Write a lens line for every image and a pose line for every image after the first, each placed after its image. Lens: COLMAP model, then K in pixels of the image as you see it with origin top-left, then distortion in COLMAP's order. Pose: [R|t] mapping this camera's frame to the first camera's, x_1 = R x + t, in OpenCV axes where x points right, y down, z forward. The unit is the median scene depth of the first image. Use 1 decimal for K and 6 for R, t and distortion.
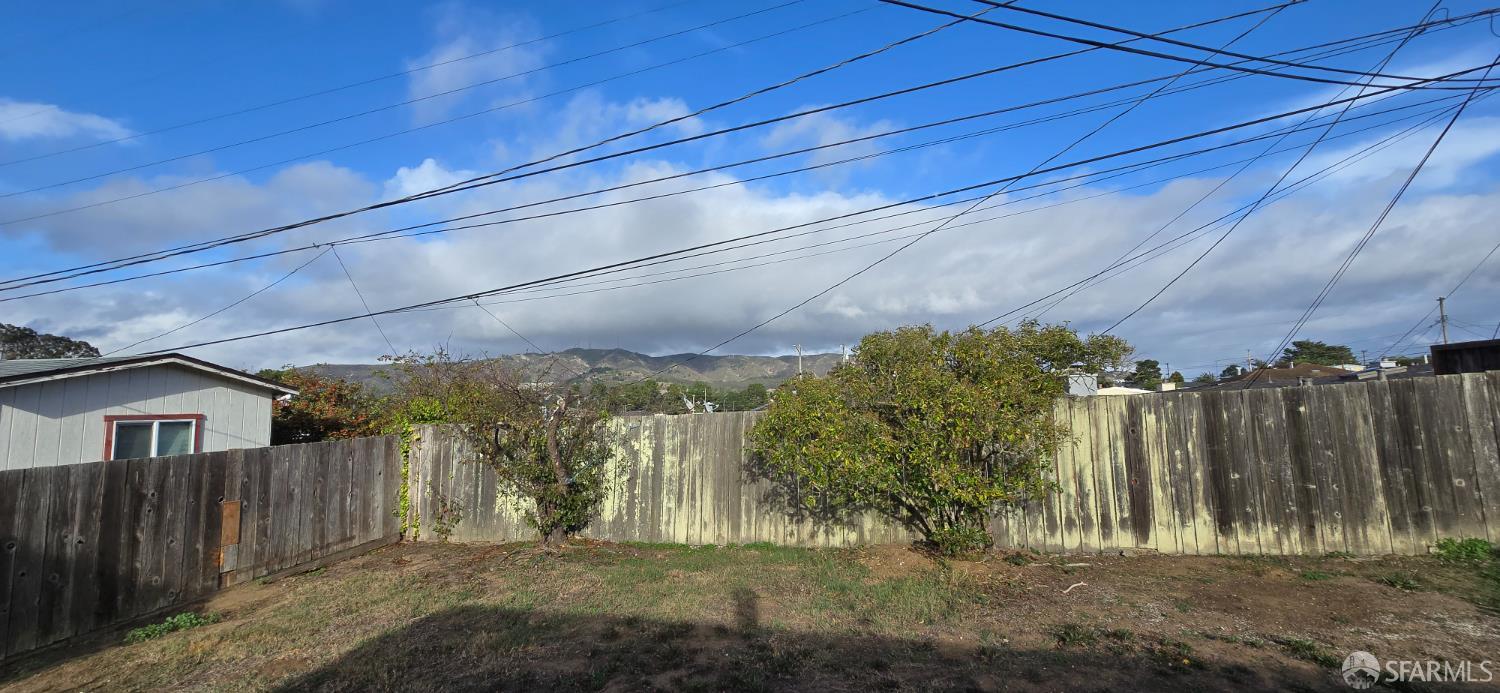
lens RADIAL K [[609.0, 0, 749.5], [0, 609.0, 348.1], [0, 0, 1]] dist [-0.002267, -0.001242]
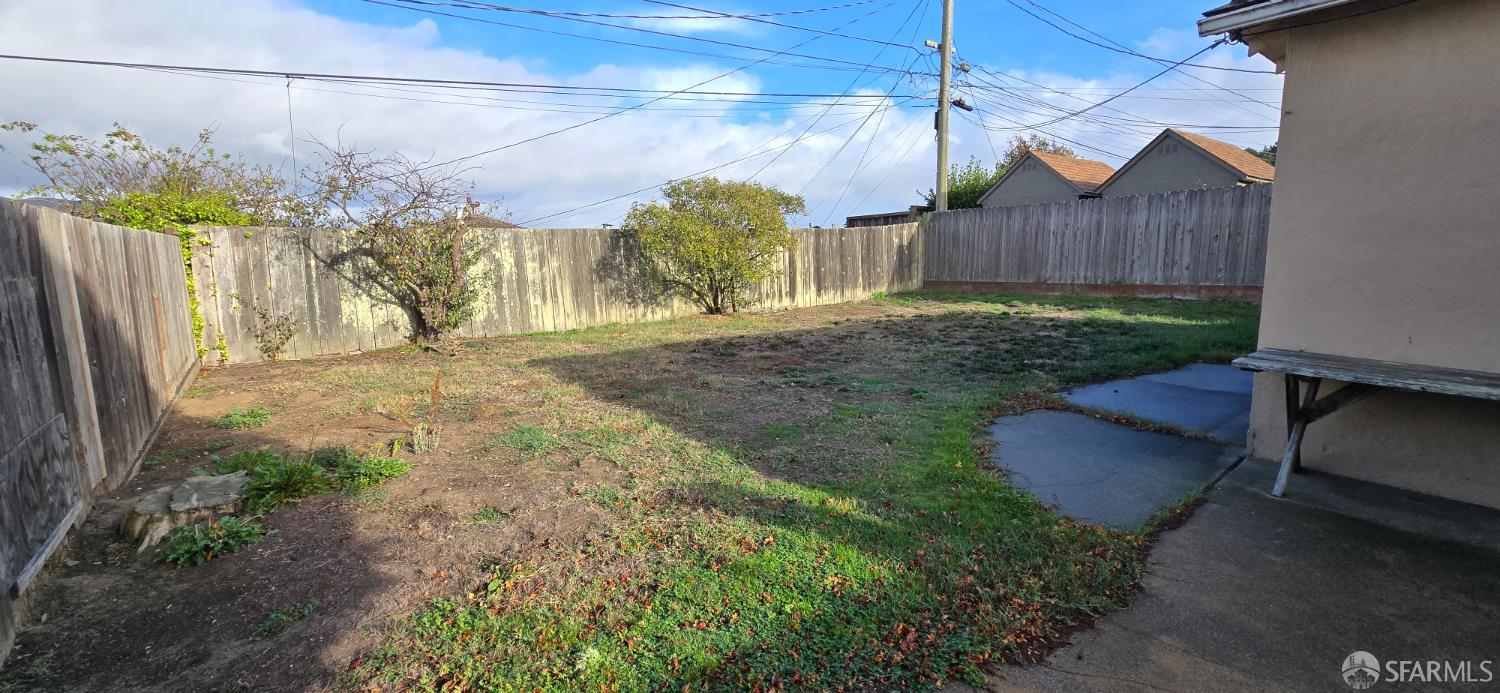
lens RADIAL K [[609.0, 0, 746.0], [0, 609.0, 345.9], [0, 0, 1]] dist [-0.002267, -0.001242]
pose [[0.606732, -0.090613, 0.789725, -0.869779], [-0.071229, 0.983288, 0.167547, 0.111342], [-0.791709, -0.157908, 0.590138, -0.070268]]
